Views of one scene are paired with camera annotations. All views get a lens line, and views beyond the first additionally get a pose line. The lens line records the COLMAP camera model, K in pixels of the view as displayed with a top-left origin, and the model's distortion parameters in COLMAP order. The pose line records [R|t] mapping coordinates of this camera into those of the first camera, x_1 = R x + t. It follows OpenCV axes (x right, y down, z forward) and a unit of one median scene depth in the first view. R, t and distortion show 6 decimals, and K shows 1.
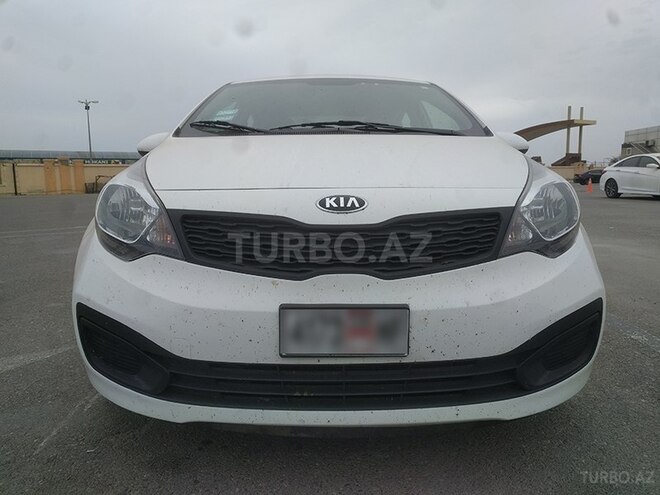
lens RADIAL K [[498.3, 0, 328.7], [0, 498.3, 245.1], [0, 0, 1]] dist [0.000564, 0.013854]
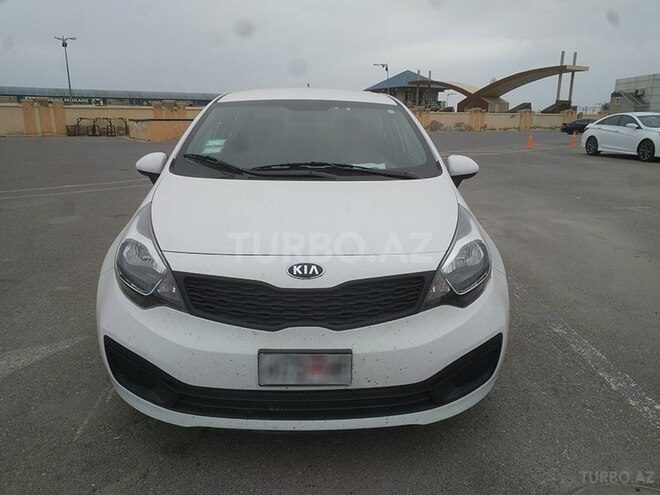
lens RADIAL K [[498.3, 0, 329.9], [0, 498.3, 248.9], [0, 0, 1]] dist [0.000564, 0.013854]
pose [[0.999559, 0.009909, 0.027997, 0.051061], [-0.013318, 0.992153, 0.124320, -0.292294], [-0.026546, -0.124638, 0.991847, -0.298684]]
